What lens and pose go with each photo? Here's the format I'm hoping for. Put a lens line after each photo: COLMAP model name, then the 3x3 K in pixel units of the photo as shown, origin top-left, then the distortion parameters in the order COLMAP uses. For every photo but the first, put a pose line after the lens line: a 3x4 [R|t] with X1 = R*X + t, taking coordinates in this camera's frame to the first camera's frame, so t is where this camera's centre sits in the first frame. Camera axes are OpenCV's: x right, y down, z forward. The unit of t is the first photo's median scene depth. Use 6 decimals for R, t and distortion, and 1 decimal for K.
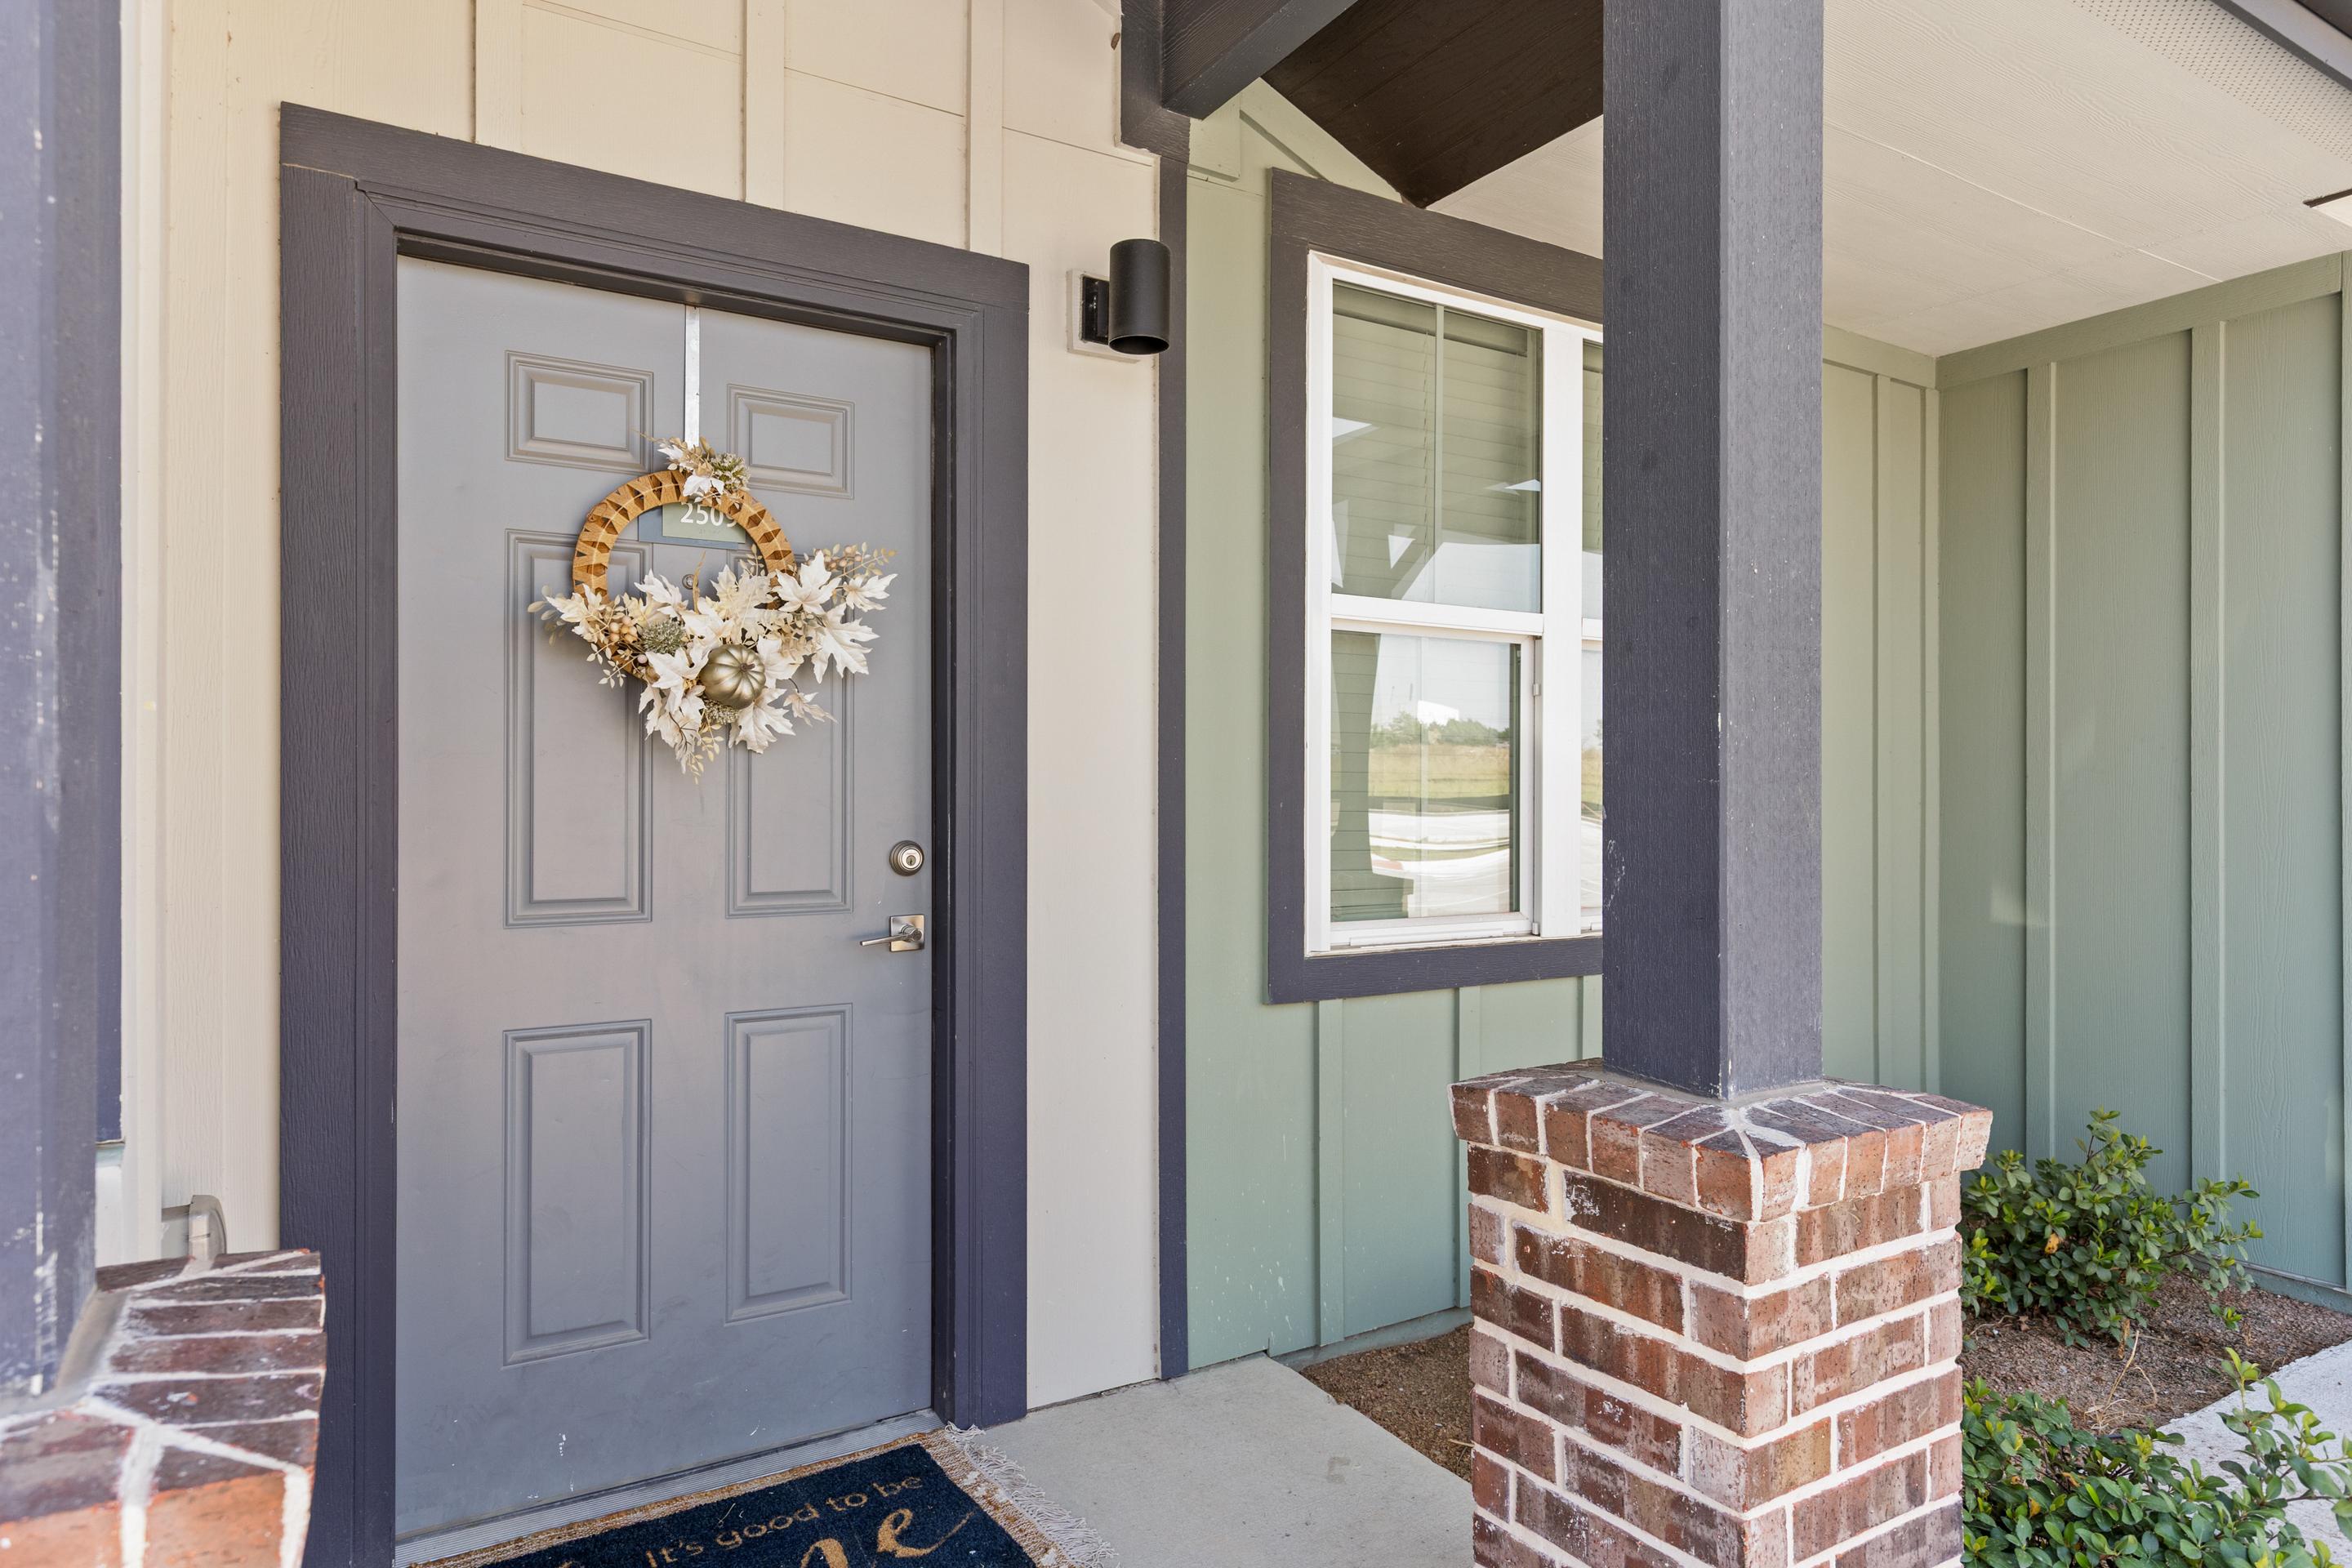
lens RADIAL K [[1398.2, 0, 1173.8], [0, 1398.2, 789.7], [0, 0, 1]] dist [-0.007402, -0.000360]
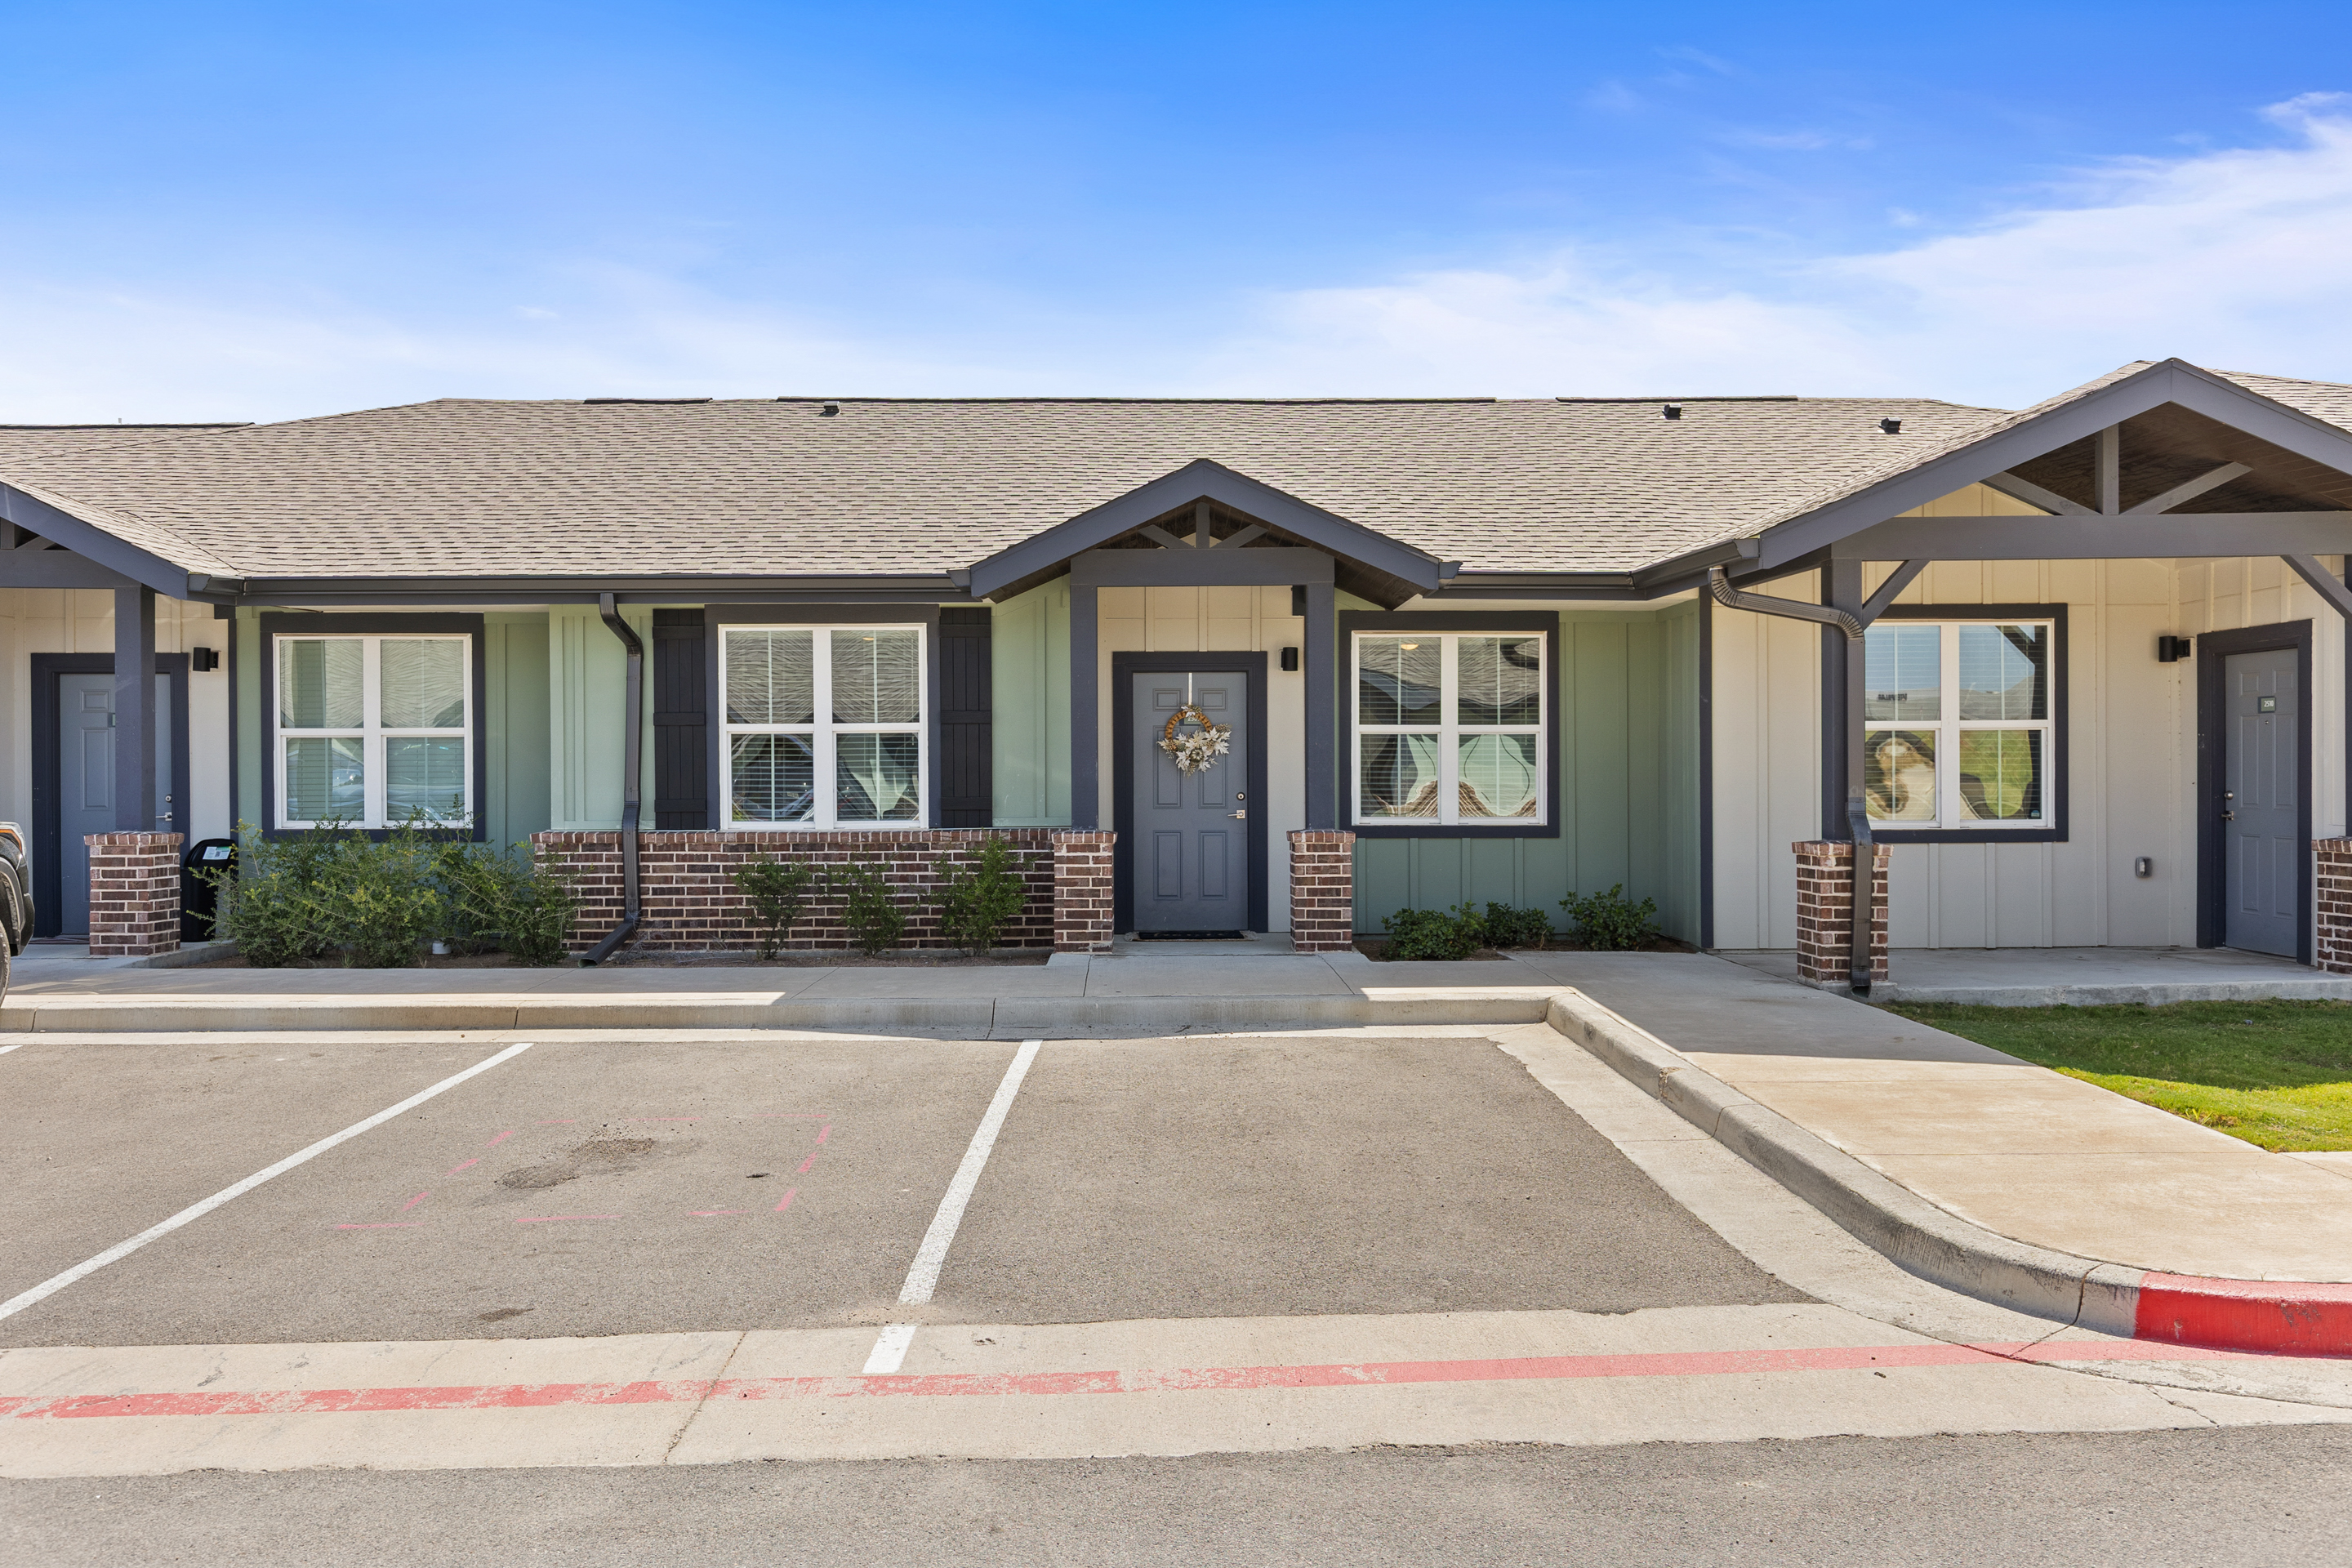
lens RADIAL K [[1829.5, 0, 1178.2], [0, 1829.5, 782.0], [0, 0, 1]] dist [0.000170, 0.000001]
pose [[0.860971, -0.002252, -0.508649, 2.667761], [0.003398, 0.999993, 0.001325, -0.001447], [0.508643, -0.002869, 0.860973, -4.172904]]
